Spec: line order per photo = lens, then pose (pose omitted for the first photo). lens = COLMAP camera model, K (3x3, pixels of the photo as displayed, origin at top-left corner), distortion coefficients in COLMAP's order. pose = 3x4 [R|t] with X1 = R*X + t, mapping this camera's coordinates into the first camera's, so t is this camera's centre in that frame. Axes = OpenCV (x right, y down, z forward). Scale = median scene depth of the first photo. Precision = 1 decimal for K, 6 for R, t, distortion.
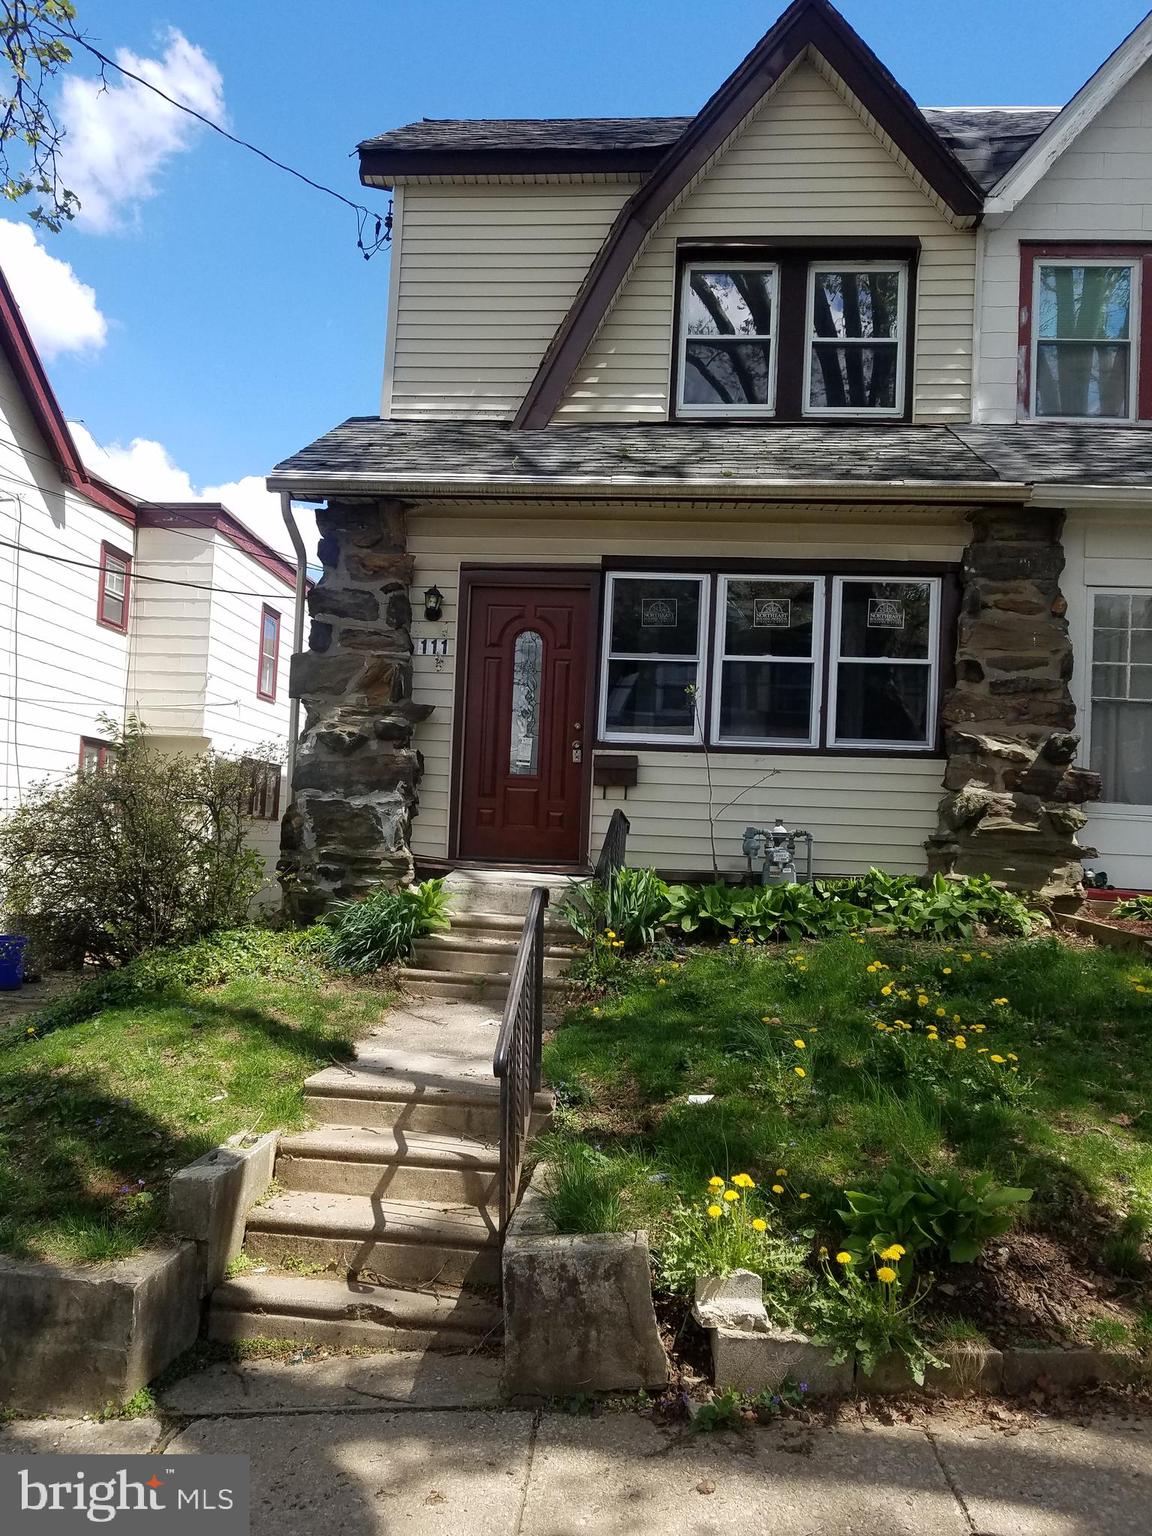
lens RADIAL K [[1186.3, 0, 559.7], [0, 1186.3, 796.2], [0, 0, 1]] dist [-0.003984, -0.005167]
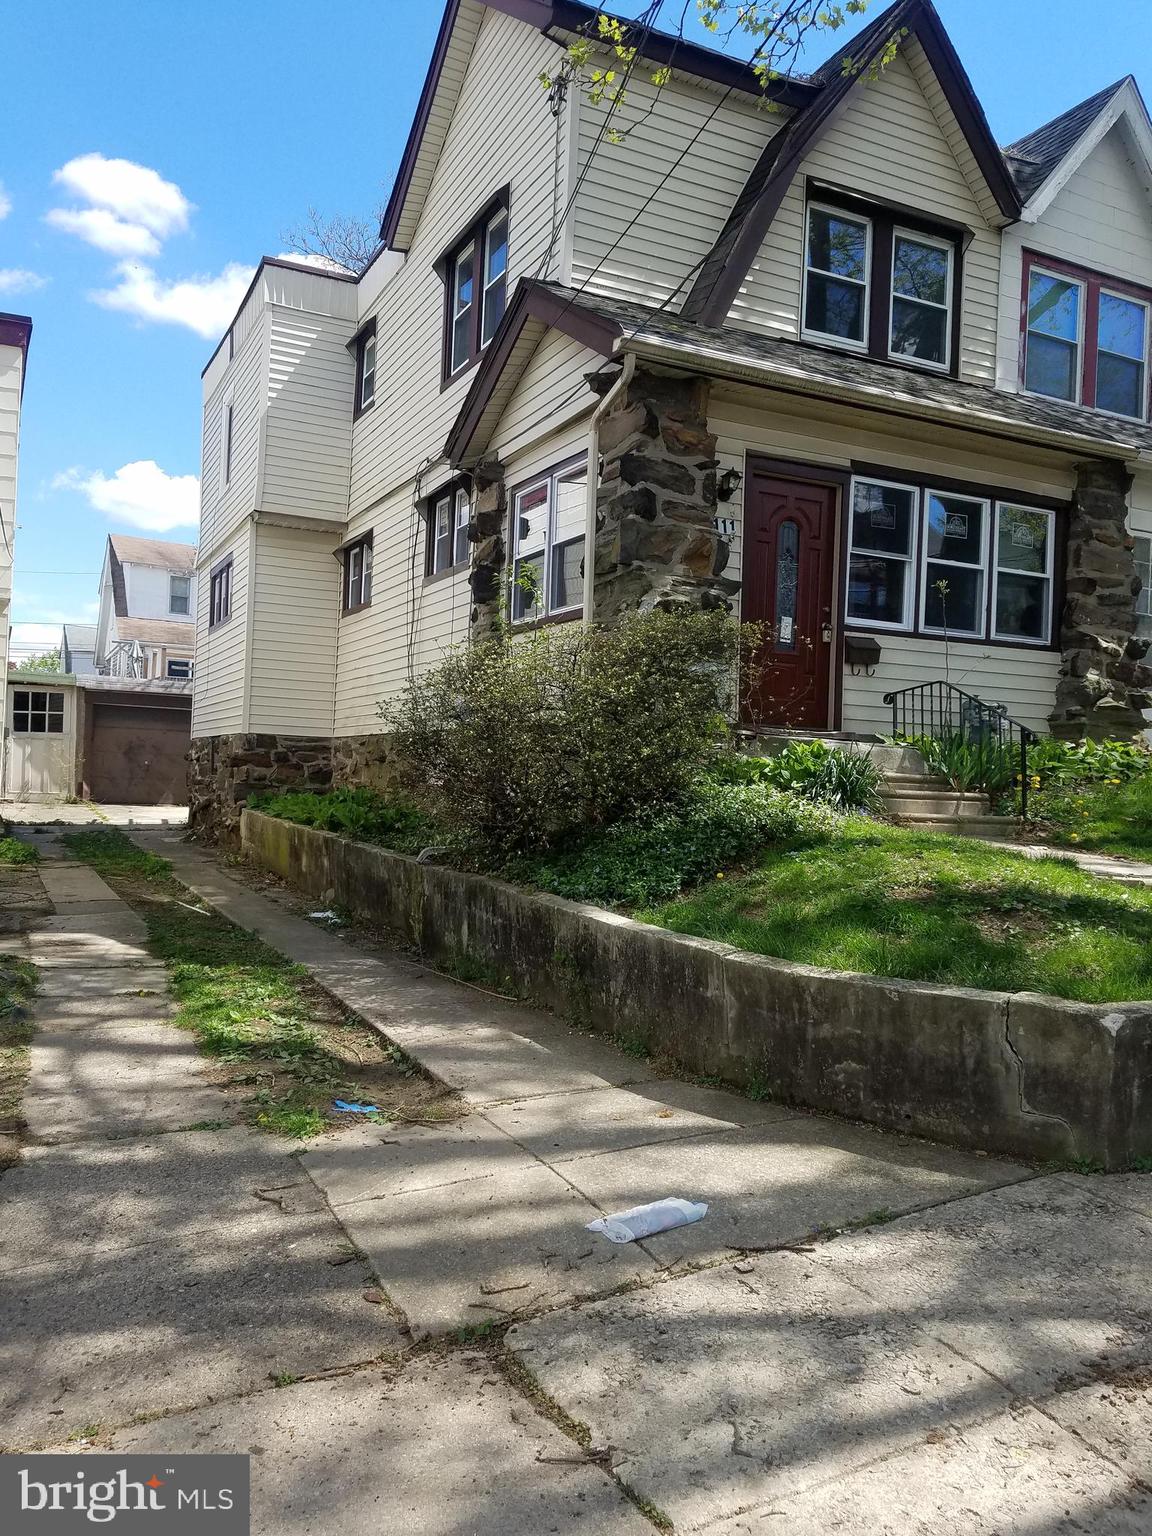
lens RADIAL K [[1186.3, 0, 559.7], [0, 1186.3, 796.2], [0, 0, 1]] dist [-0.003984, -0.005167]
pose [[0.856985, -0.018265, 0.515017, -0.796395], [-0.017673, 0.997742, 0.064792, 0.050112], [-0.515038, -0.064627, 0.854727, 0.154249]]
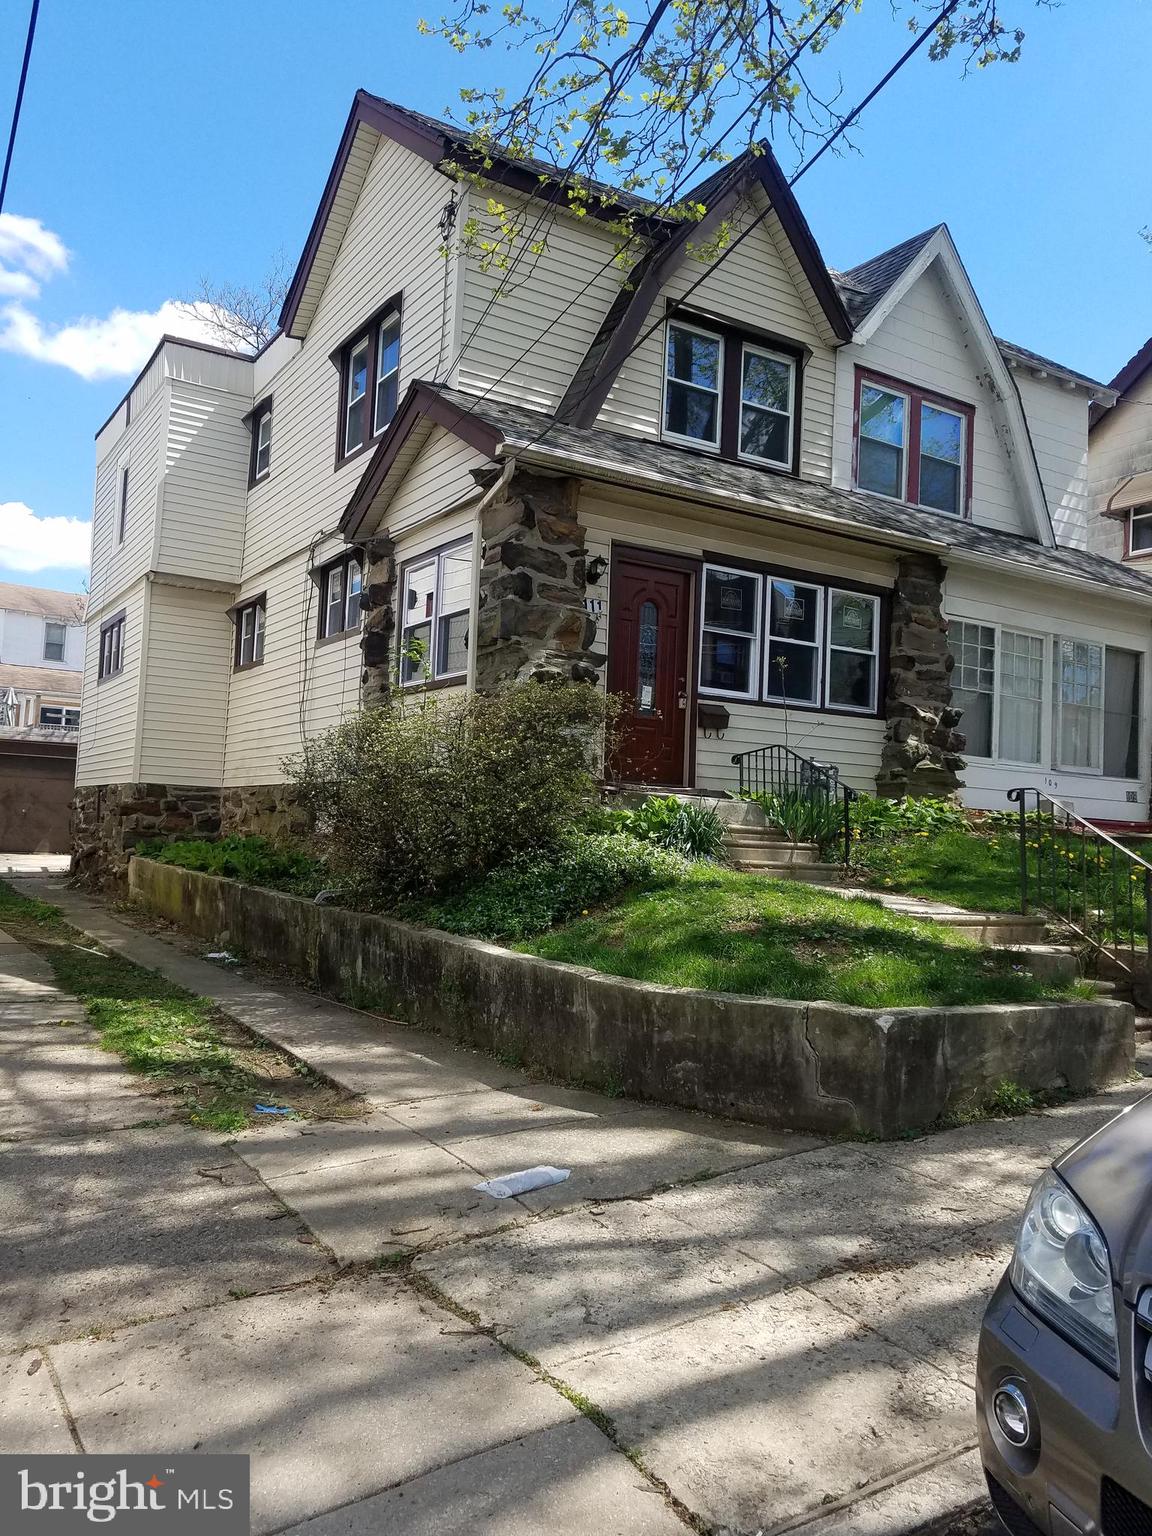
lens RADIAL K [[1186.1, 0, 576.0], [0, 1186.1, 768.0], [0, 0, 1]] dist [0.043730, -0.004687]
pose [[0.789690, 0.024863, 0.613002, -0.866937], [-0.029042, 0.999573, -0.003129, 0.043313], [-0.612818, -0.015332, 0.790075, 0.056799]]
